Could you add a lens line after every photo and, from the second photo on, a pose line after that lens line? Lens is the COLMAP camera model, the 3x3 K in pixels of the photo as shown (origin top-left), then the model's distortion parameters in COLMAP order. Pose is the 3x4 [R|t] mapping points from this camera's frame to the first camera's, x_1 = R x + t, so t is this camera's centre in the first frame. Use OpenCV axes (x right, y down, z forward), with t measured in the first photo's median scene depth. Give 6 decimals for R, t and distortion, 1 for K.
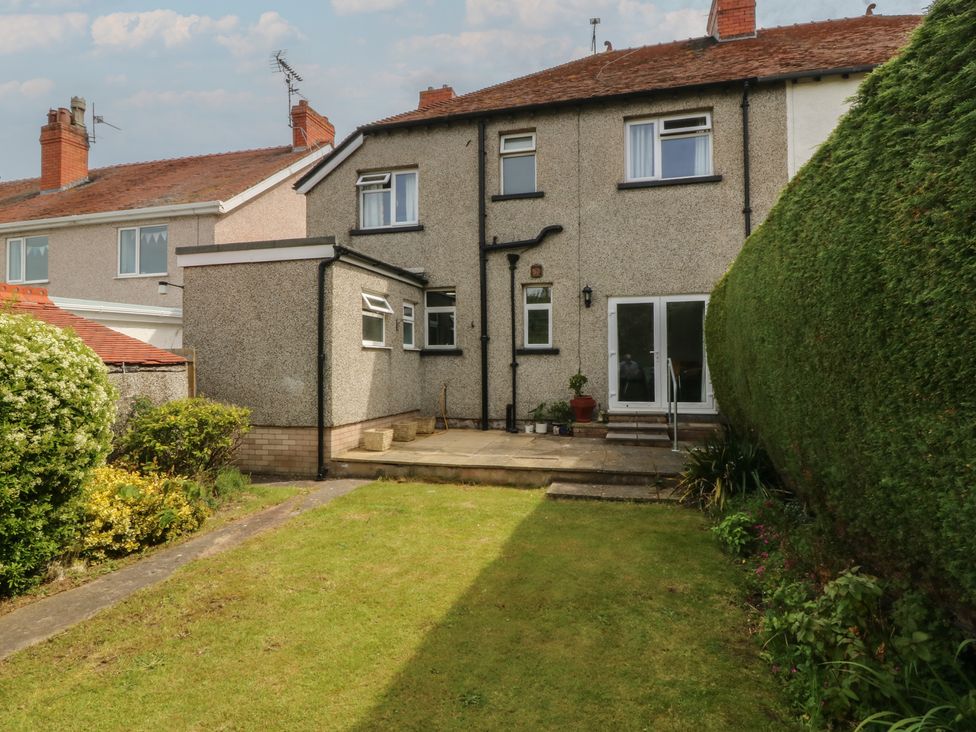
lens RADIAL K [[526.7, 0, 492.0], [0, 526.7, 363.8], [0, 0, 1]] dist [0.001486, -0.001450]
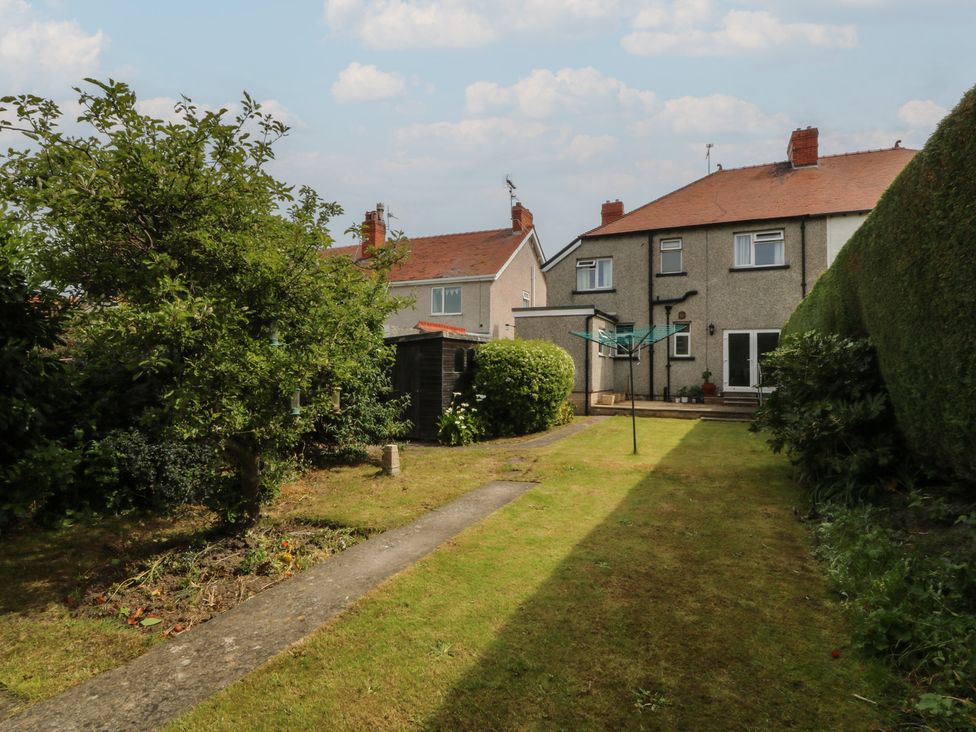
lens RADIAL K [[526.7, 0, 484.8], [0, 526.7, 362.8], [0, 0, 1]] dist [0.001486, -0.001450]
pose [[0.986747, 0.012945, -0.161749, -0.296664], [-0.015598, 0.999764, -0.015144, 0.029739], [0.161515, 0.017466, 0.986716, -0.931531]]
